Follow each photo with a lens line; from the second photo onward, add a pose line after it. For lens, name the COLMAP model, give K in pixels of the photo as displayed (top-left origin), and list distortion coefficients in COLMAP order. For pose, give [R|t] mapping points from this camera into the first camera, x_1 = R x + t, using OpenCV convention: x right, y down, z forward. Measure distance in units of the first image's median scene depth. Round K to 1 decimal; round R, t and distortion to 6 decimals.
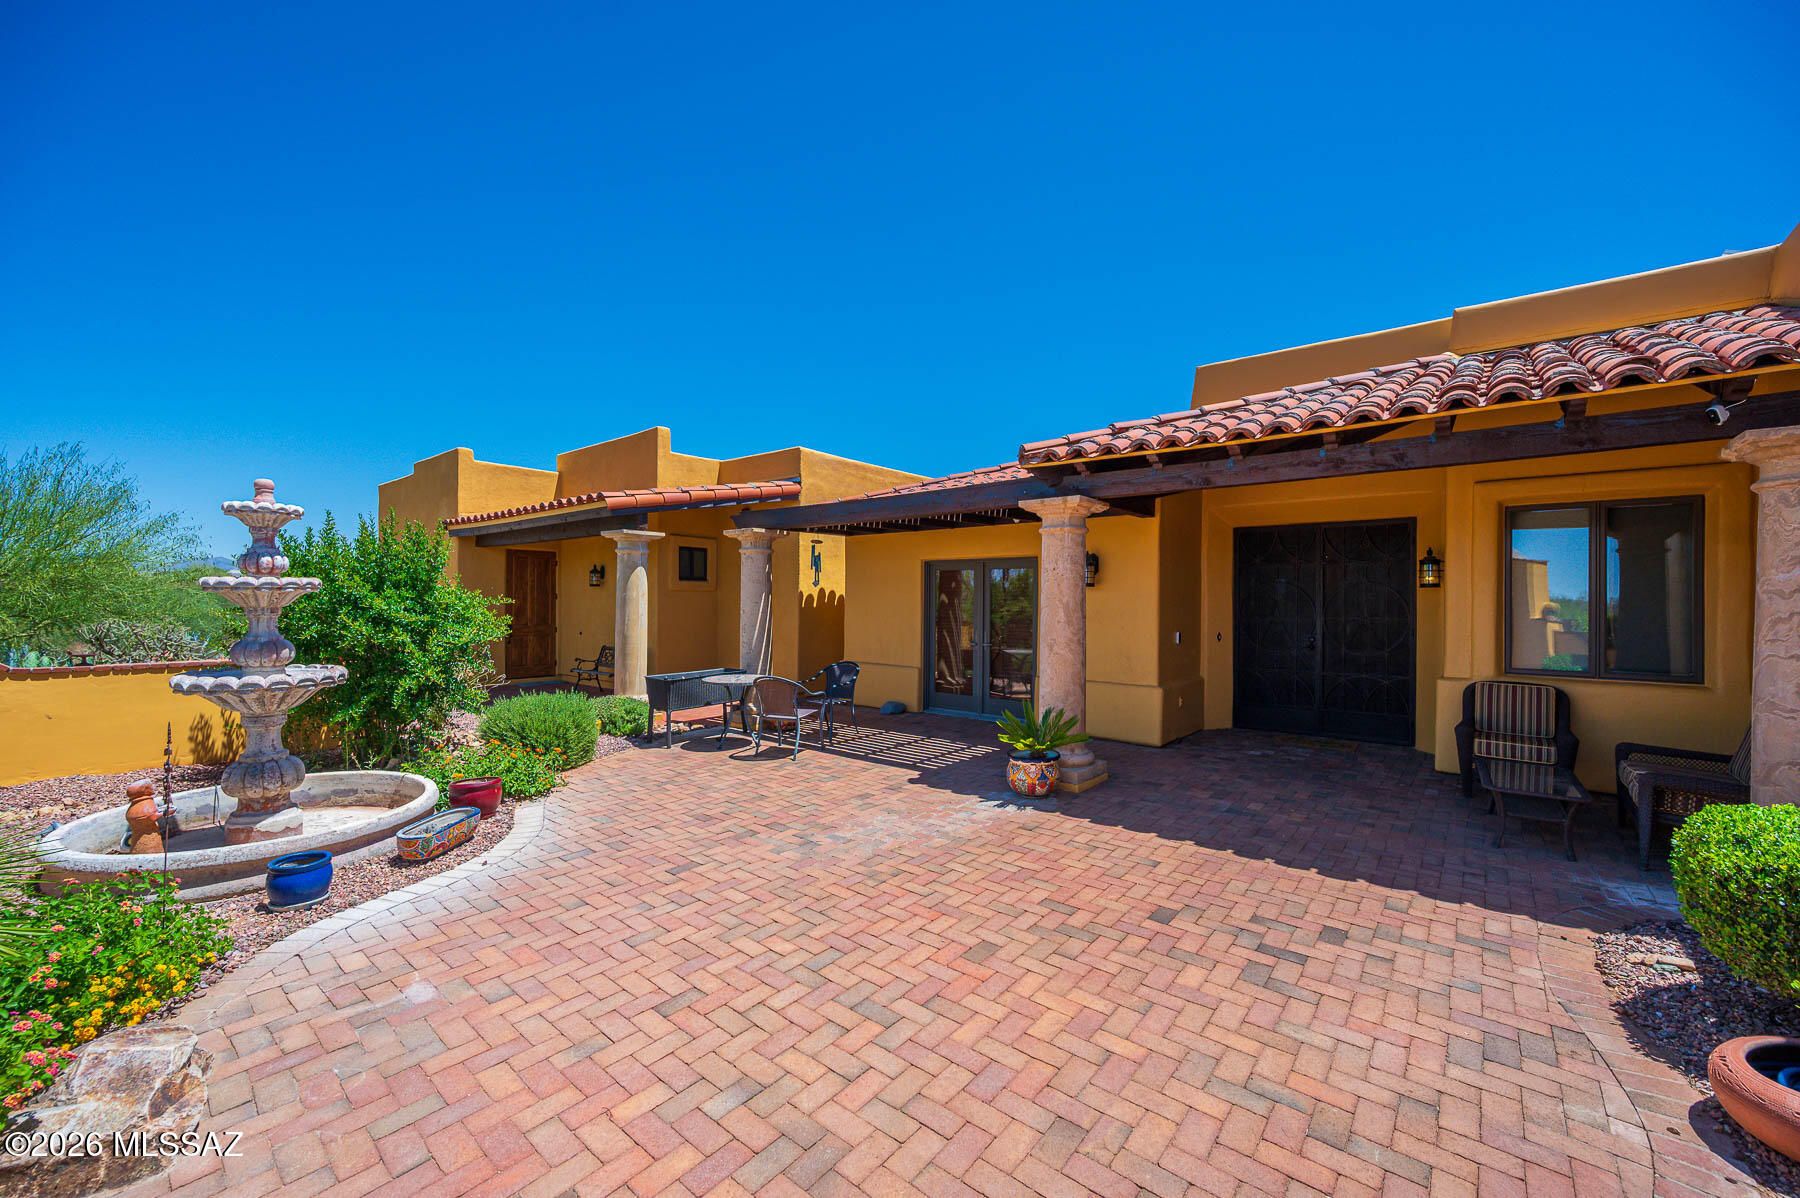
lens RADIAL K [[700.7, 0, 900.0], [0, 700.7, 599.0], [0, 0, 1]] dist [-0.004316, -0.000244]
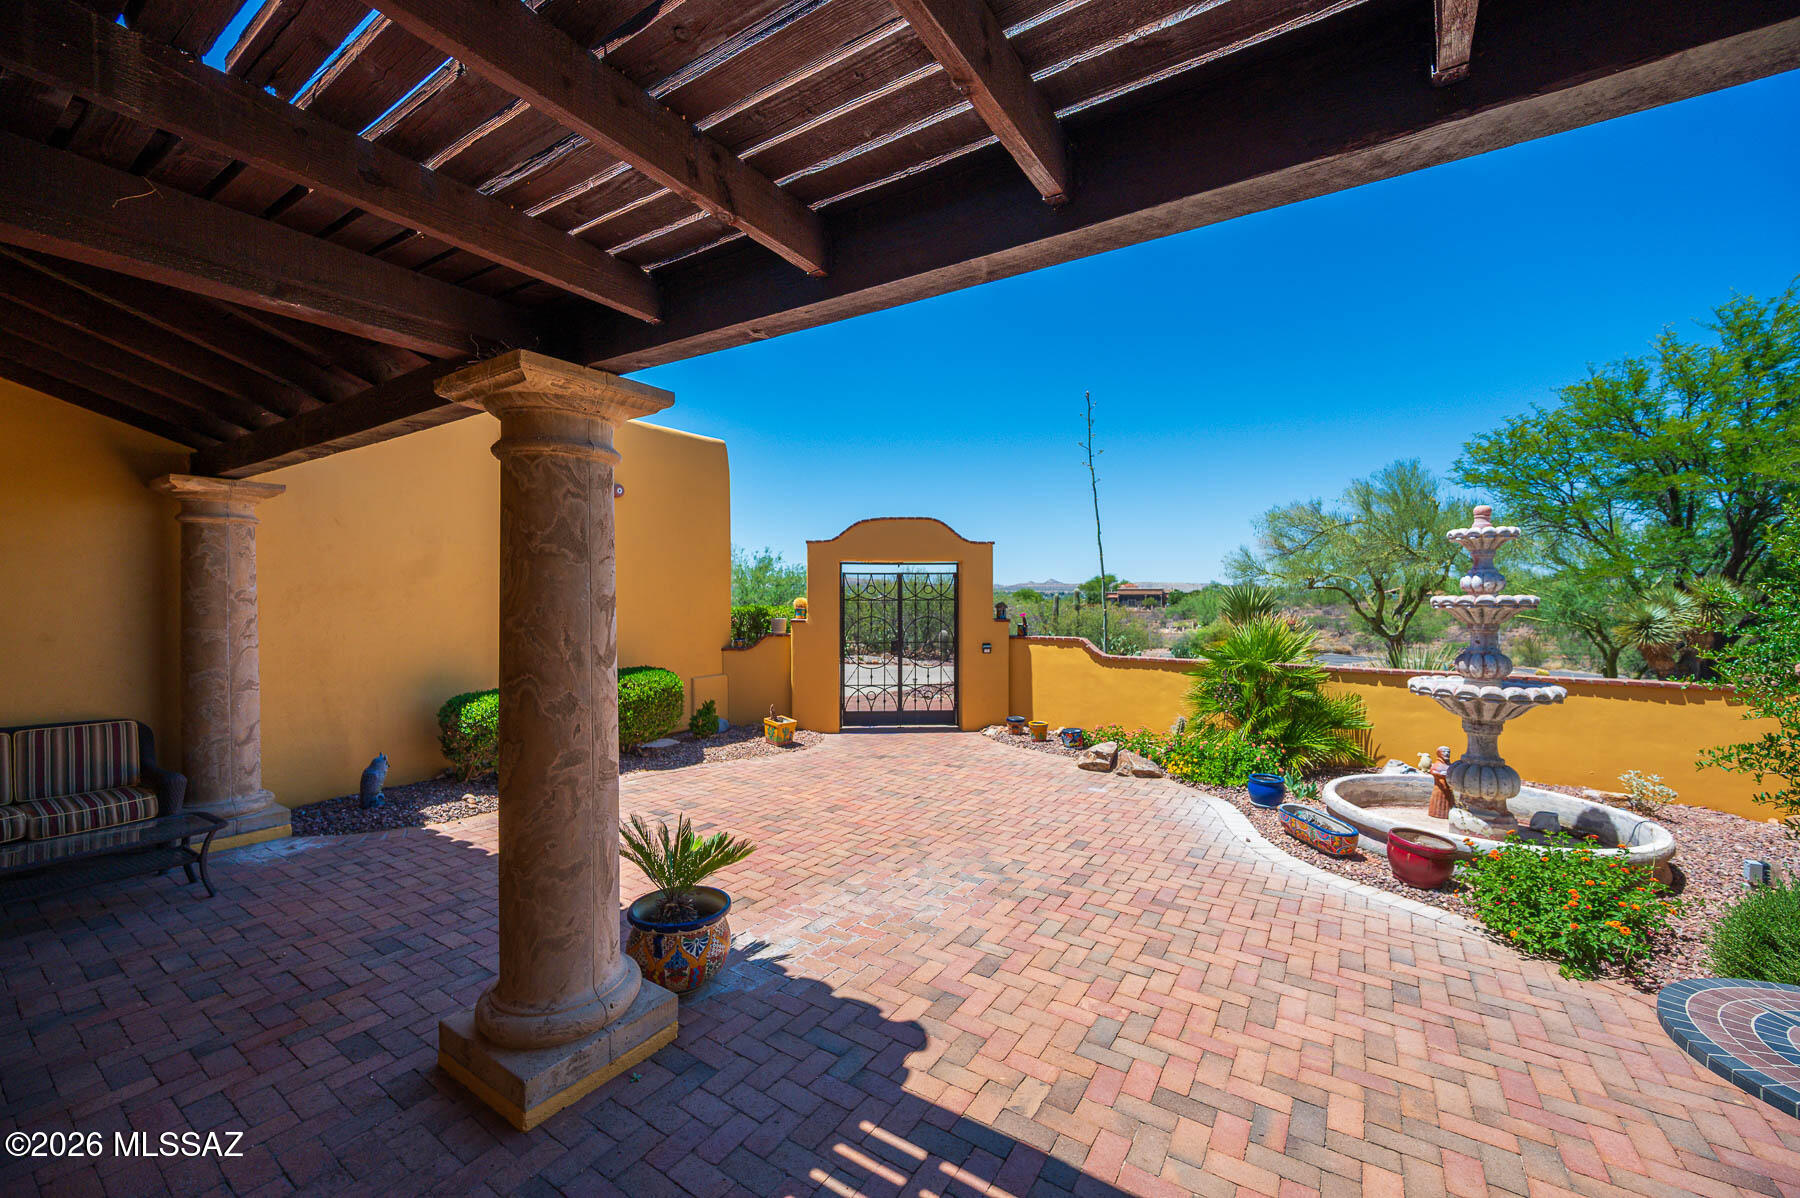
lens RADIAL K [[700.7, 0, 900.0], [0, 700.7, 599.0], [0, 0, 1]] dist [-0.004316, -0.000244]
pose [[-0.994026, -0.007034, -0.108913, 0.105758], [-0.007336, 0.999970, 0.002371, -0.020351], [0.108893, 0.003156, -0.994048, 1.965001]]
